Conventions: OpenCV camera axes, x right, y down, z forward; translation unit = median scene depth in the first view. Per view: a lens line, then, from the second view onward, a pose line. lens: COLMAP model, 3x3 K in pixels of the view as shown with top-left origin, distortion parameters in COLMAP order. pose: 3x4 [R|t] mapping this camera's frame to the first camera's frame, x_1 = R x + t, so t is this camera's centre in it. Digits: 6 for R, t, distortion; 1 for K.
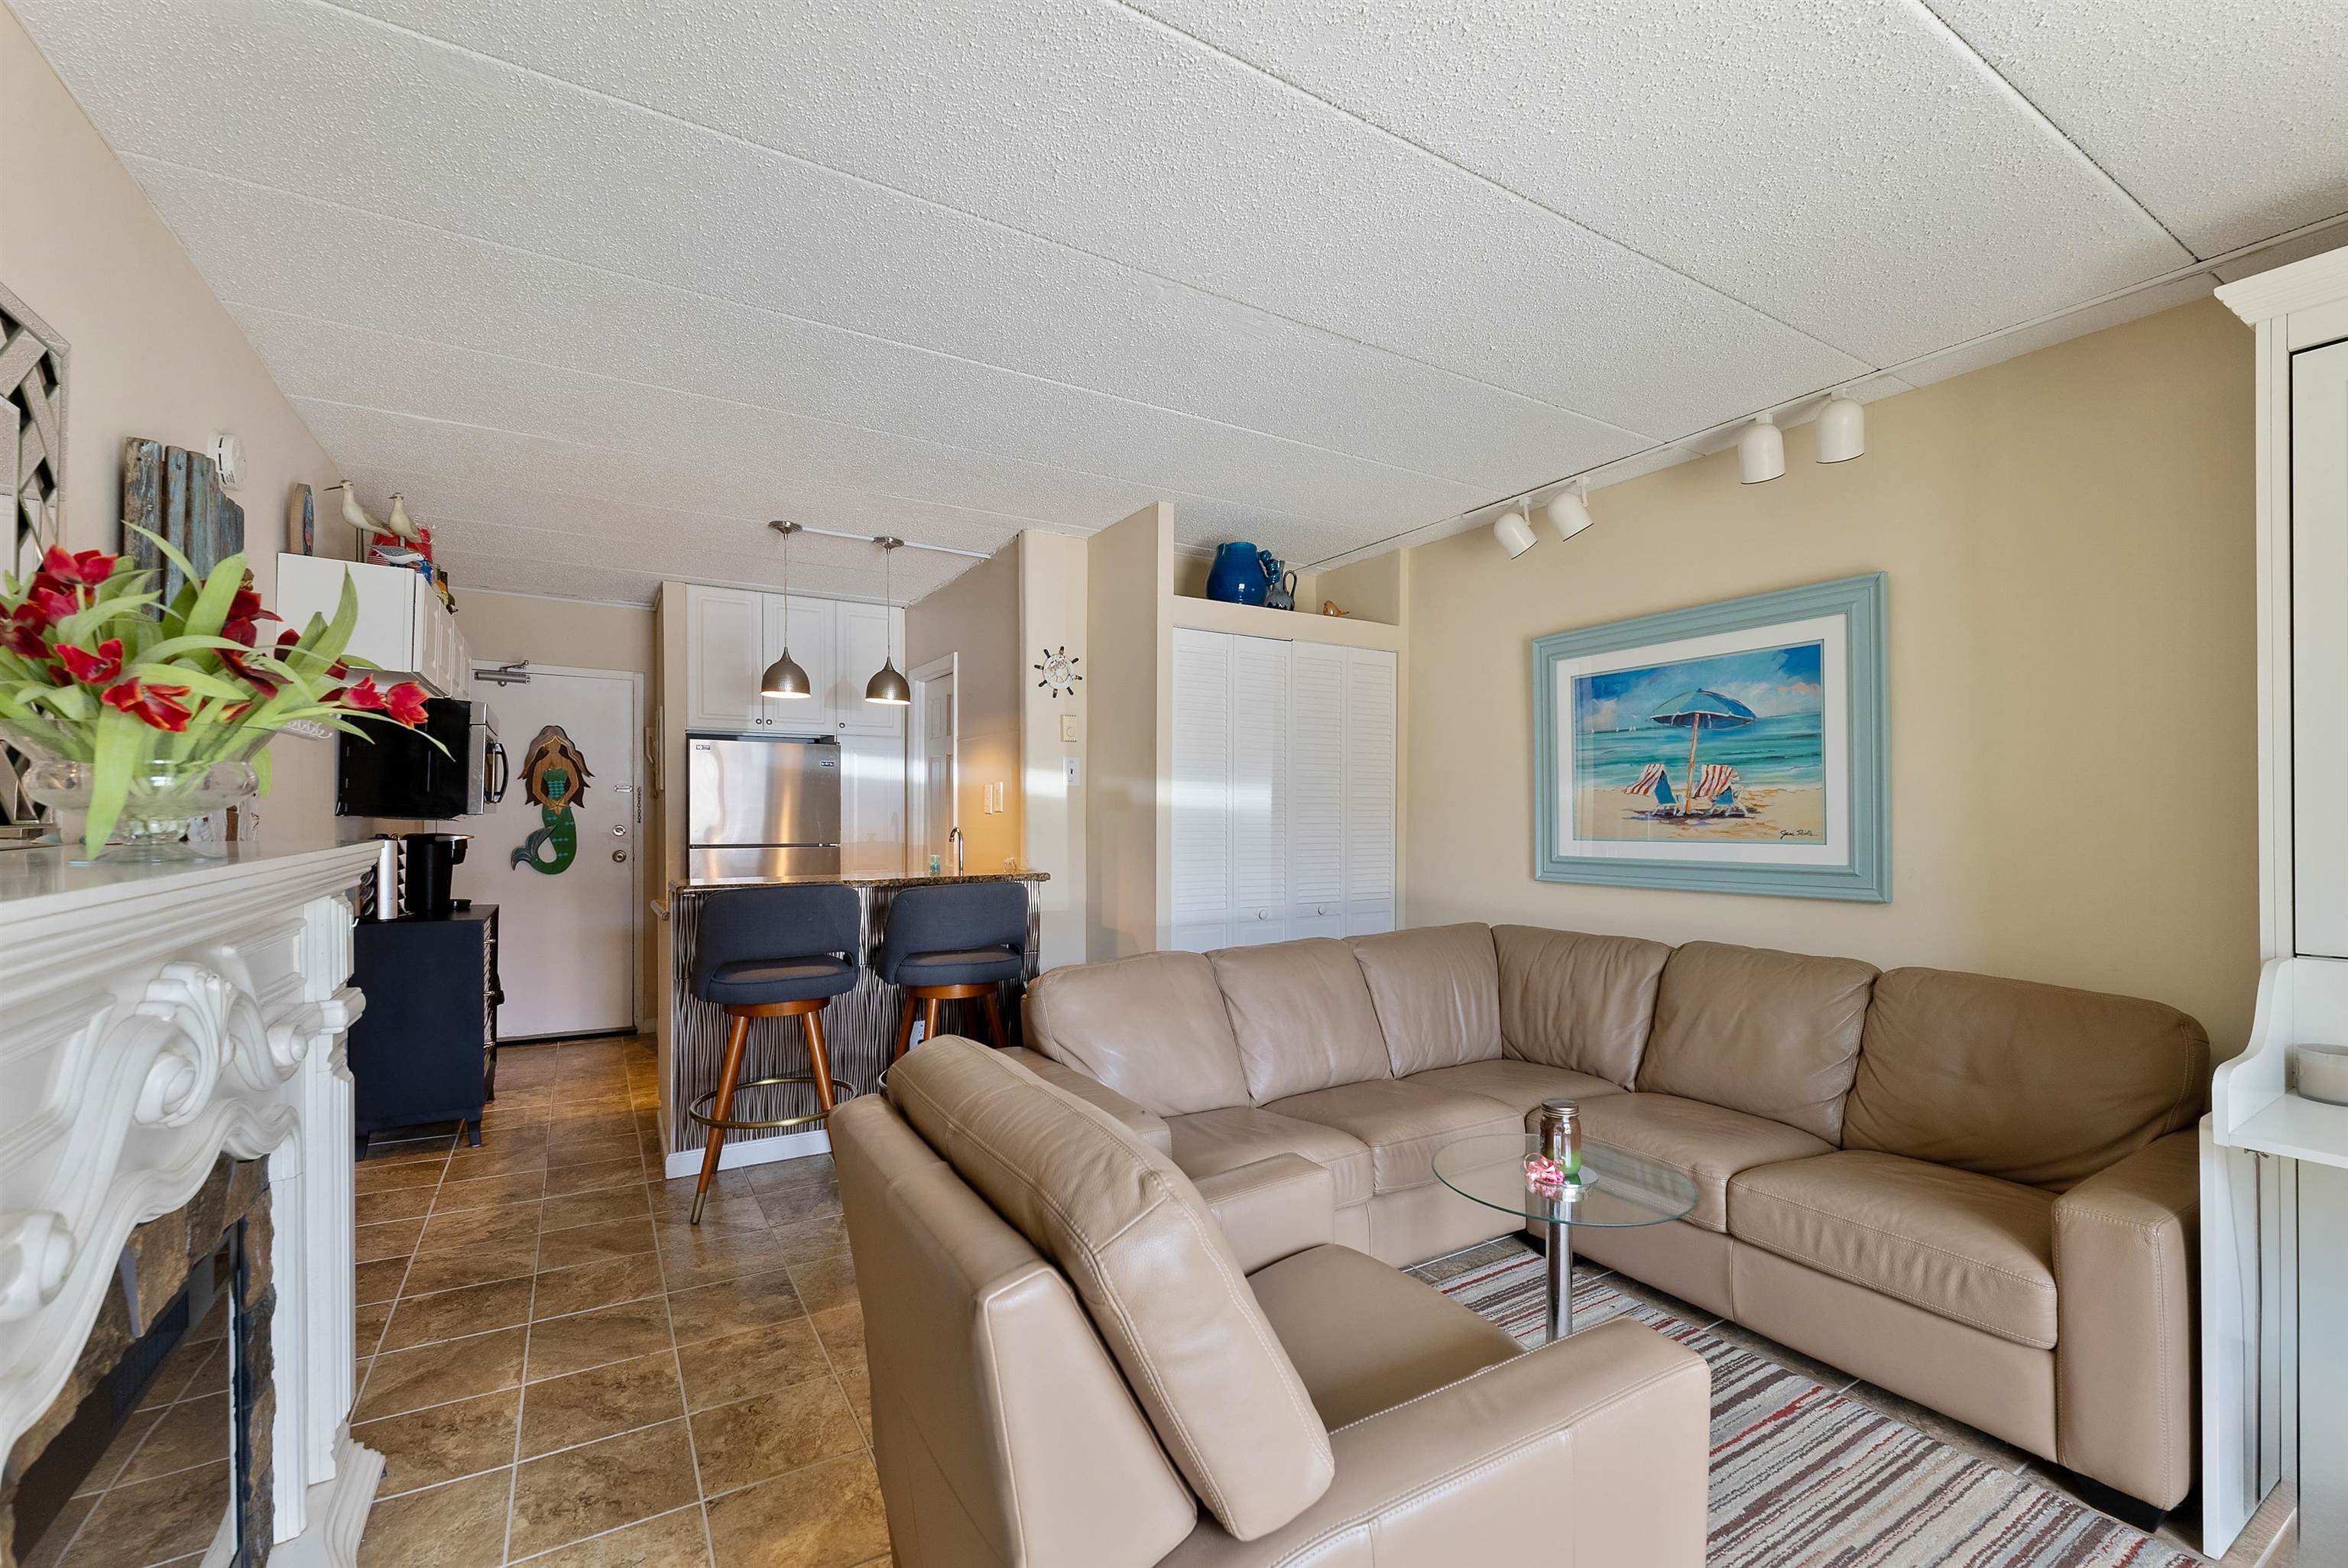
lens RADIAL K [[983.9, 0, 1172.3], [0, 983.9, 812.9], [0, 0, 1]] dist [0.000587, 0.000359]
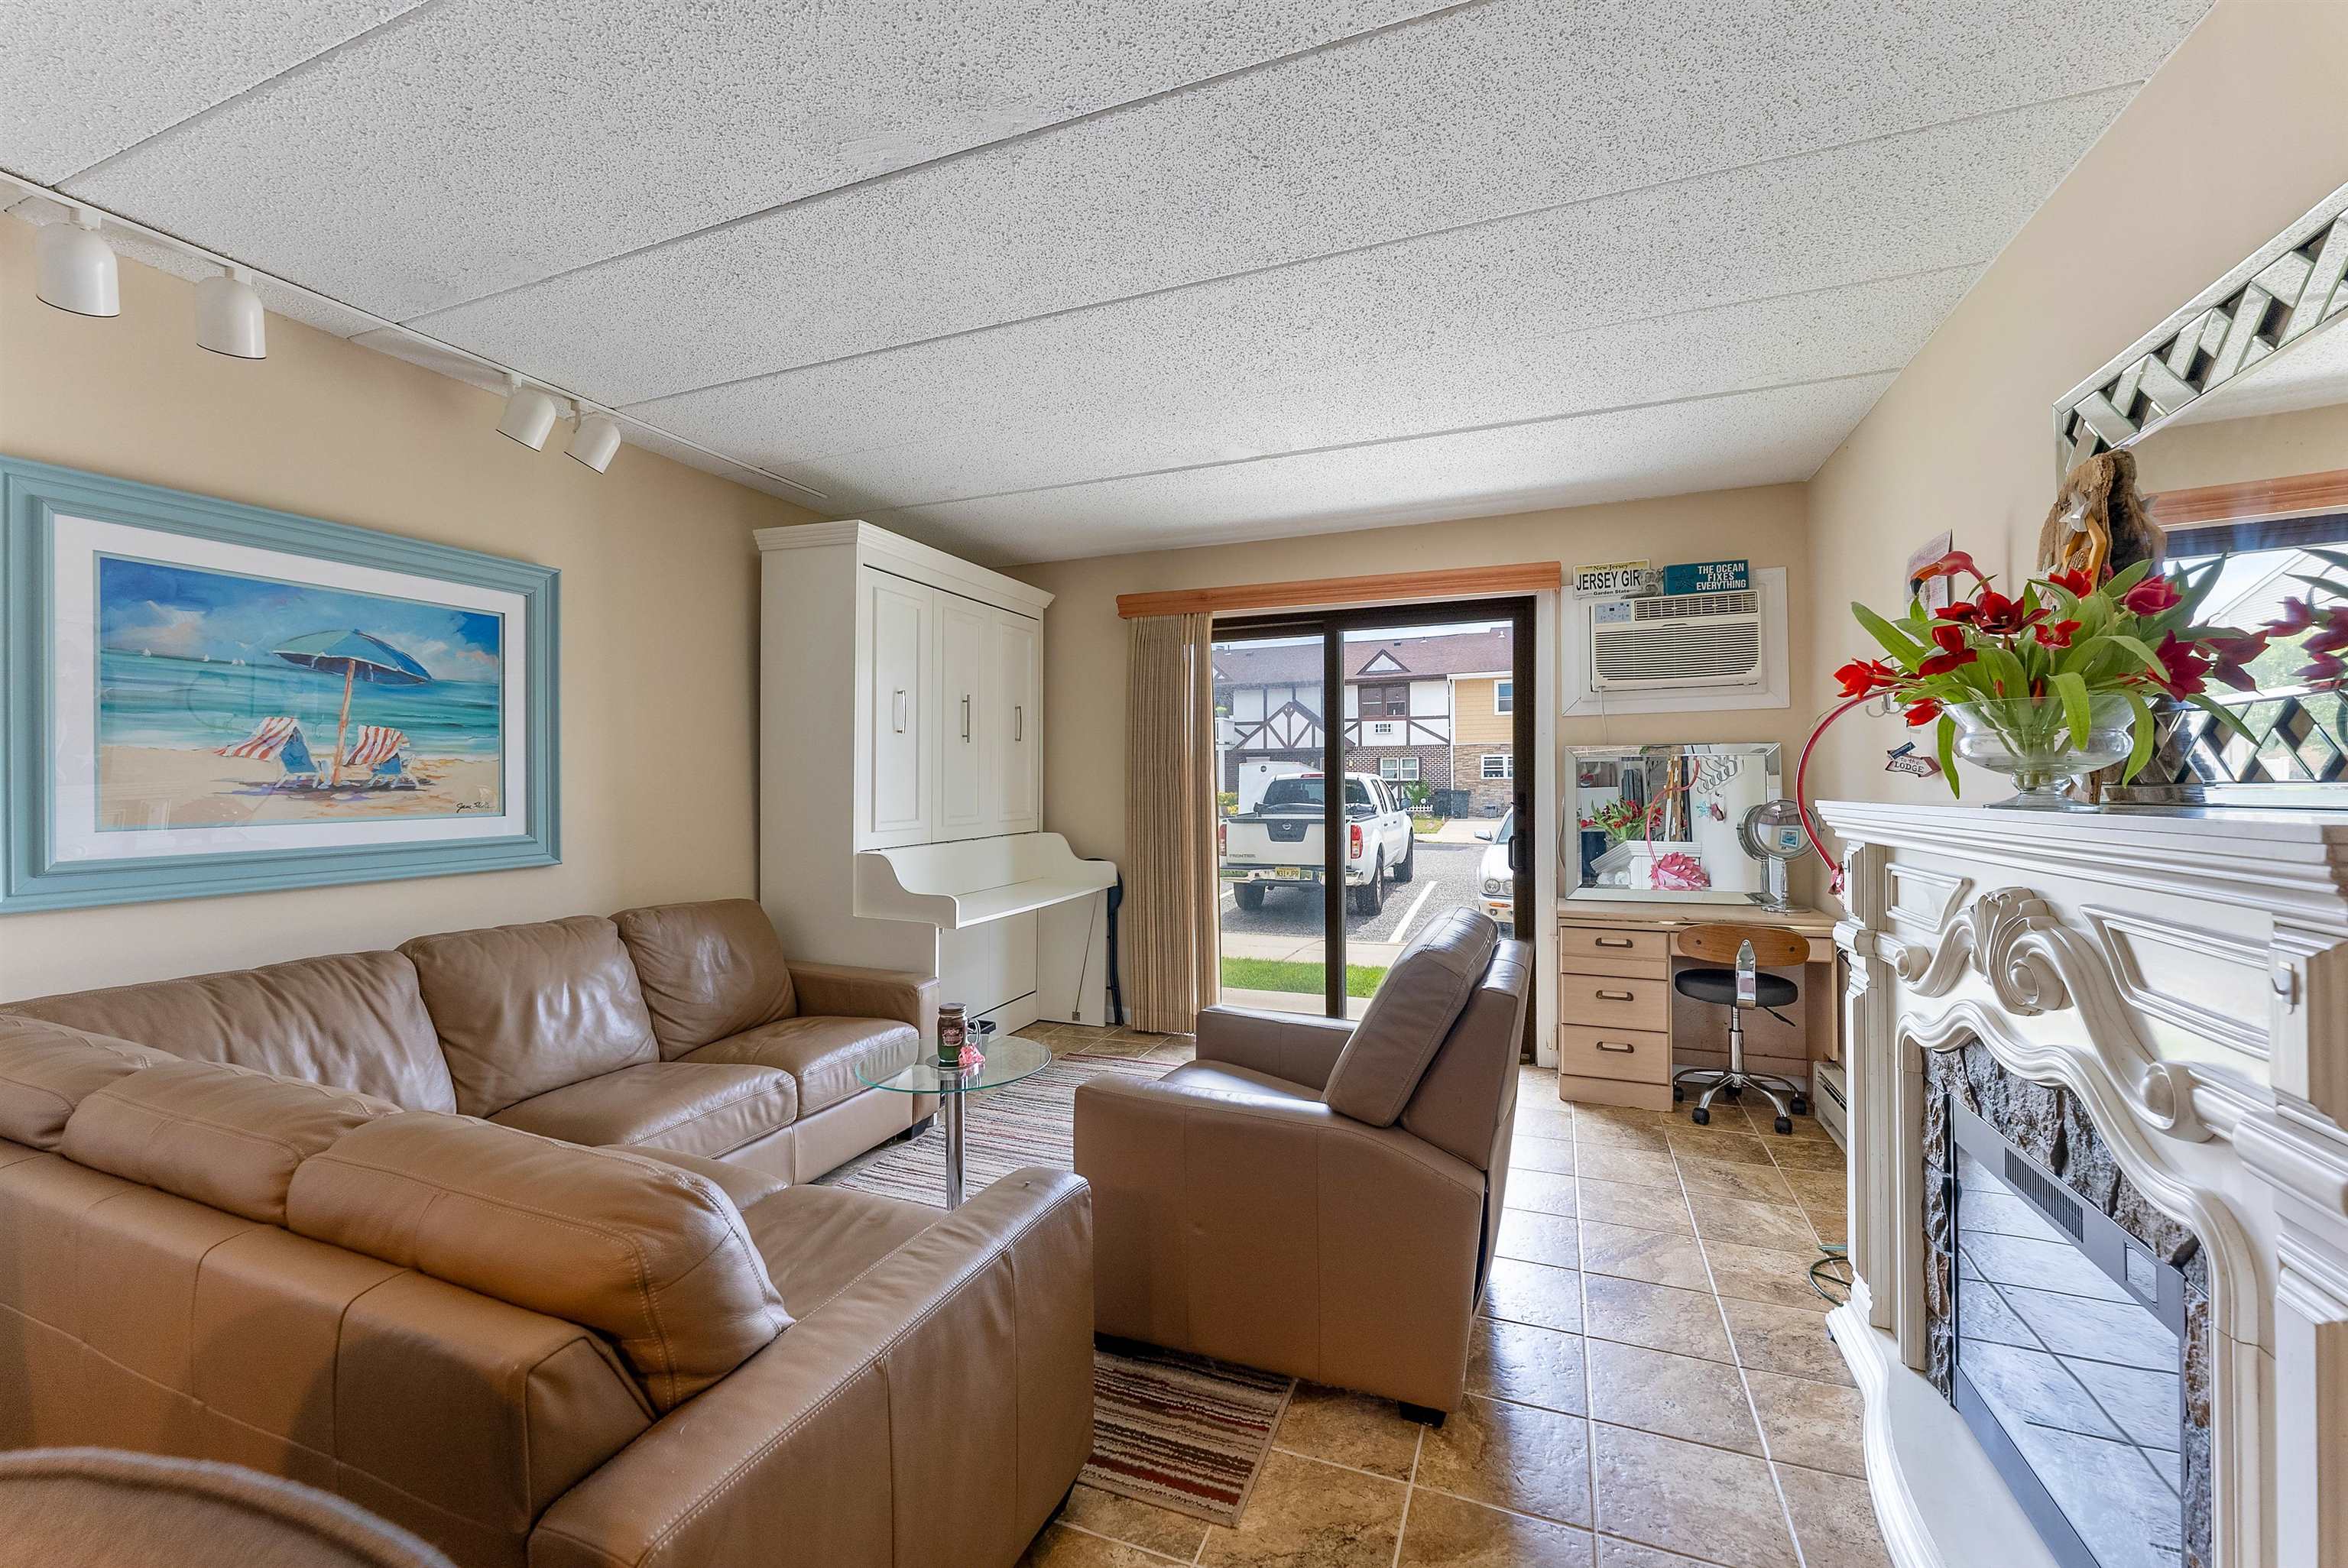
lens RADIAL K [[941.7, 0, 1175.2], [0, 941.7, 776.3], [0, 0, 1]] dist [0.000408, -0.000109]
pose [[-0.602769, 0.010830, 0.797842, -0.454684], [0.007046, 0.999941, -0.008250, 0.003821], [-0.797885, 0.000649, -0.602810, 0.890202]]
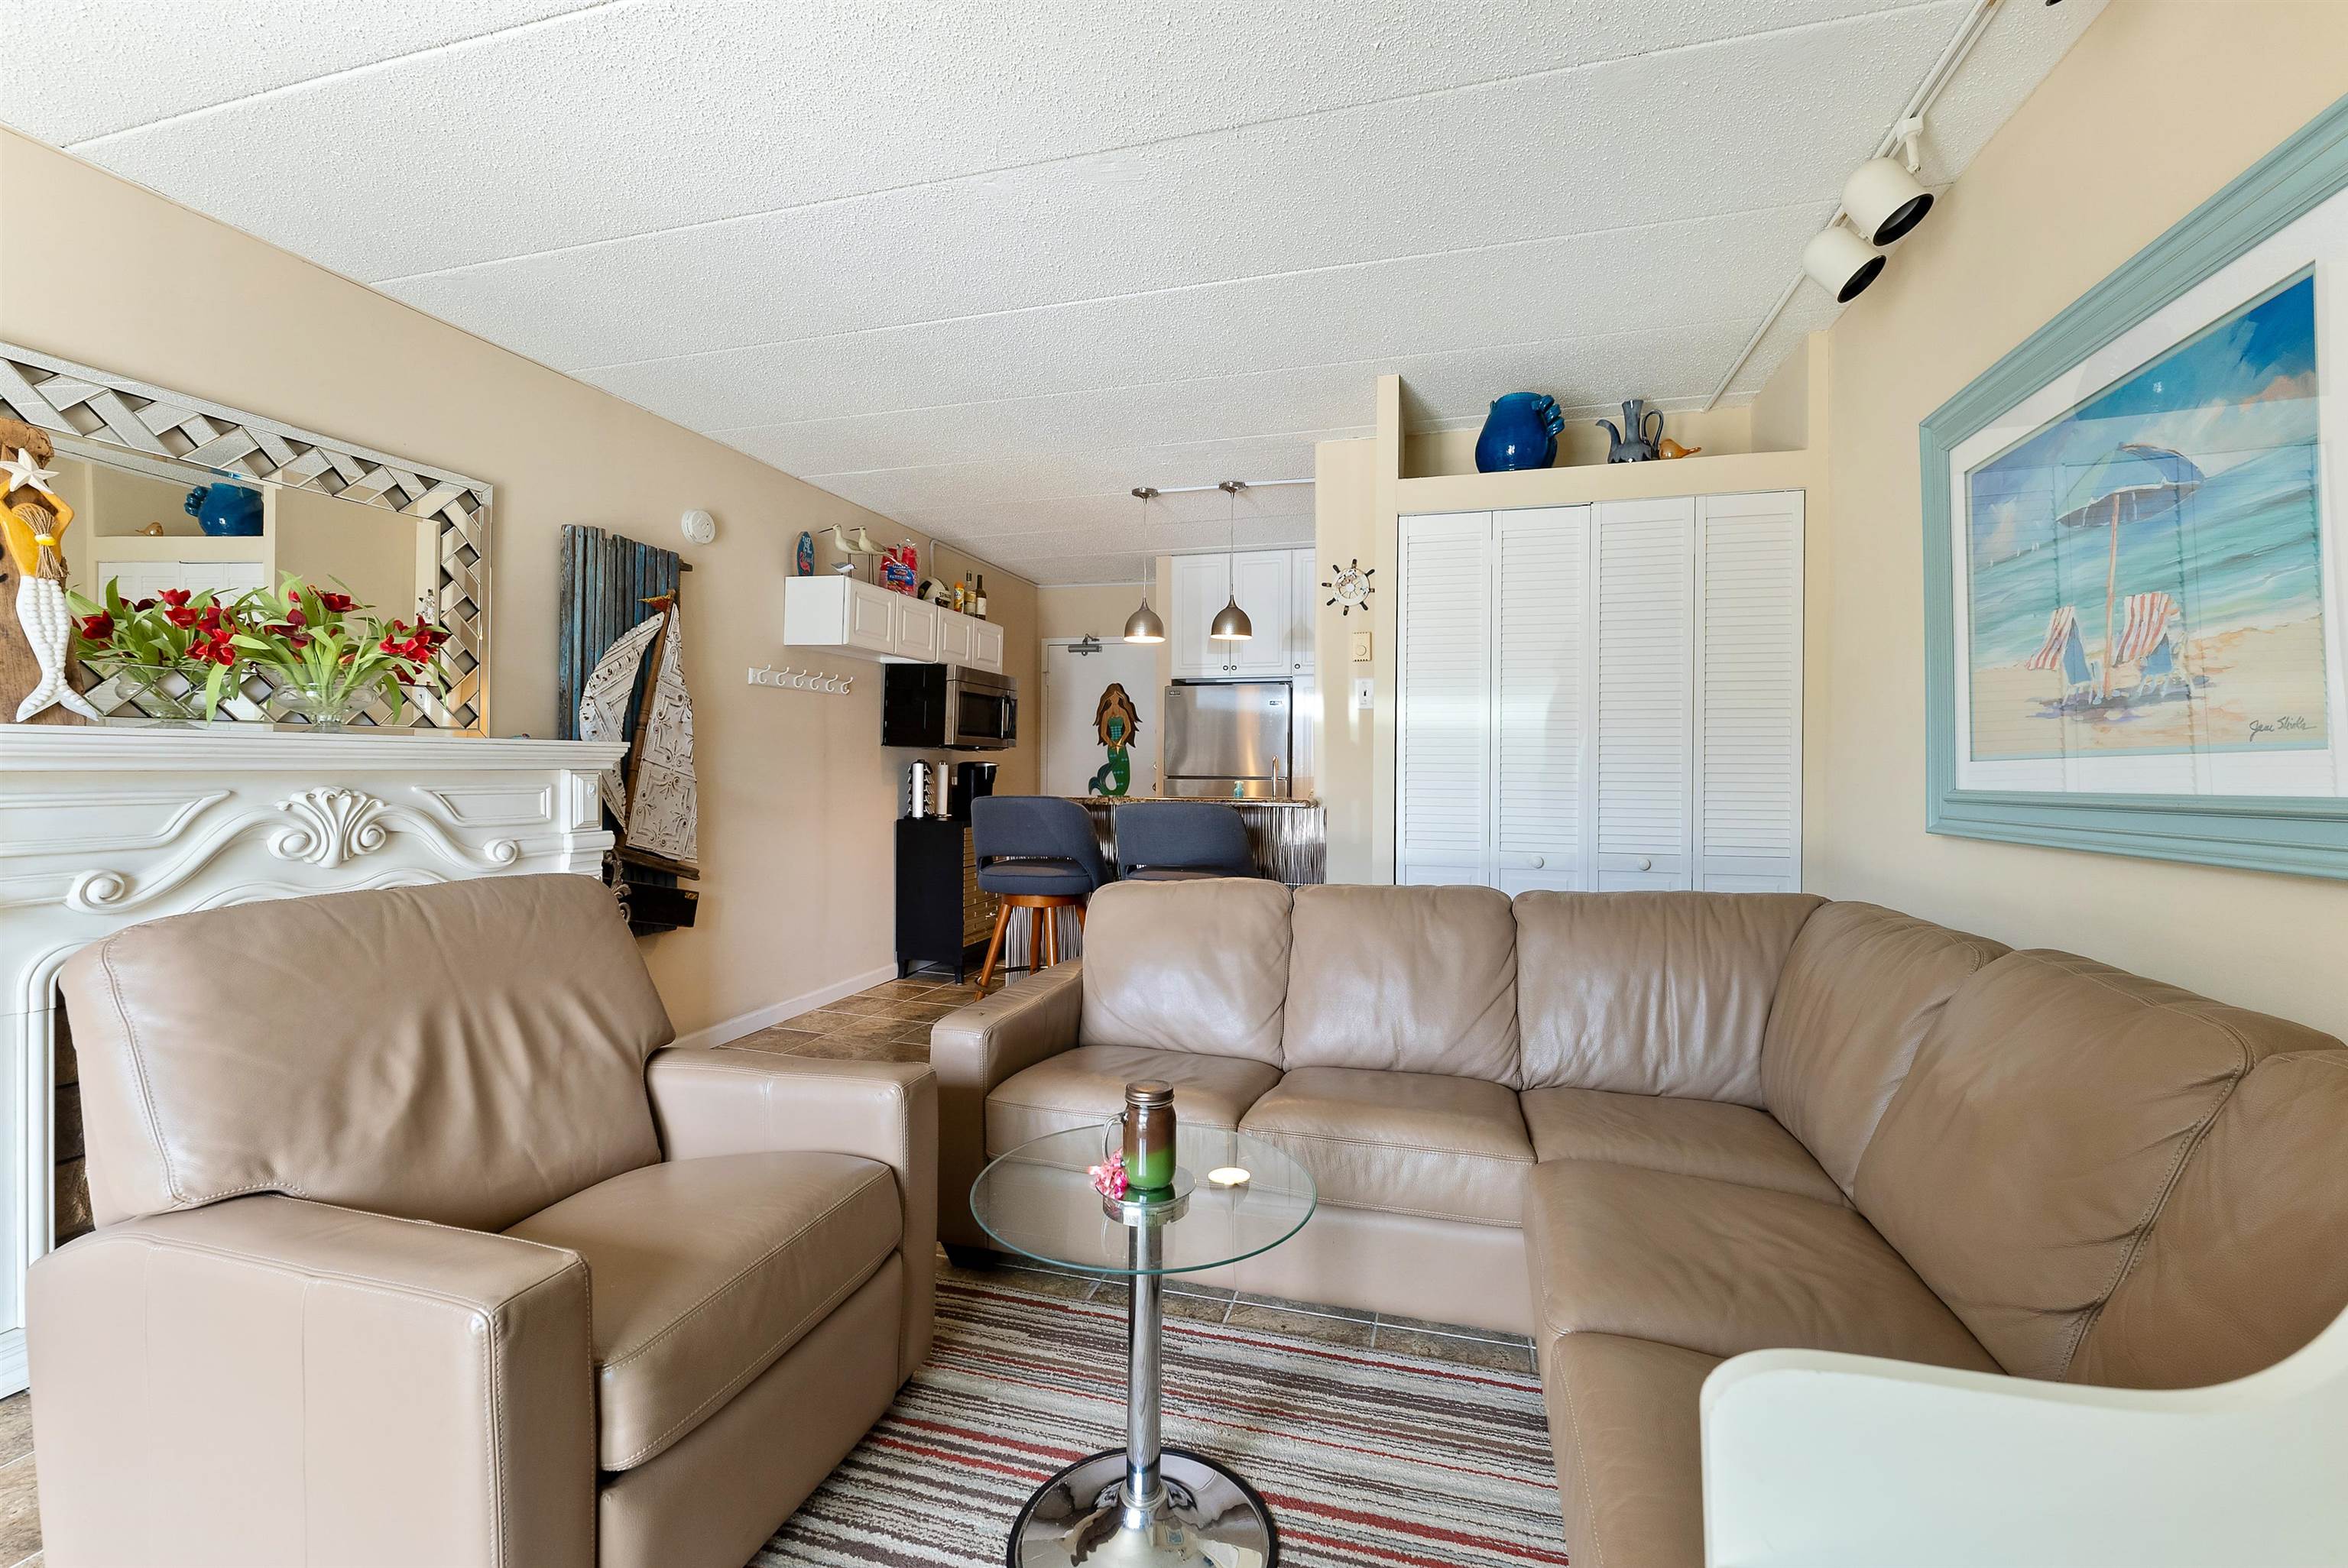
lens RADIAL K [[972.5, 0, 1184.9], [0, 972.5, 757.7], [0, 0, 1]] dist [-0.001352, -0.000321]
pose [[0.681947, -0.006478, -0.731373, 0.546396], [-0.004881, 0.999898, -0.013407, 0.037962], [0.731385, 0.012713, 0.681846, 0.315580]]
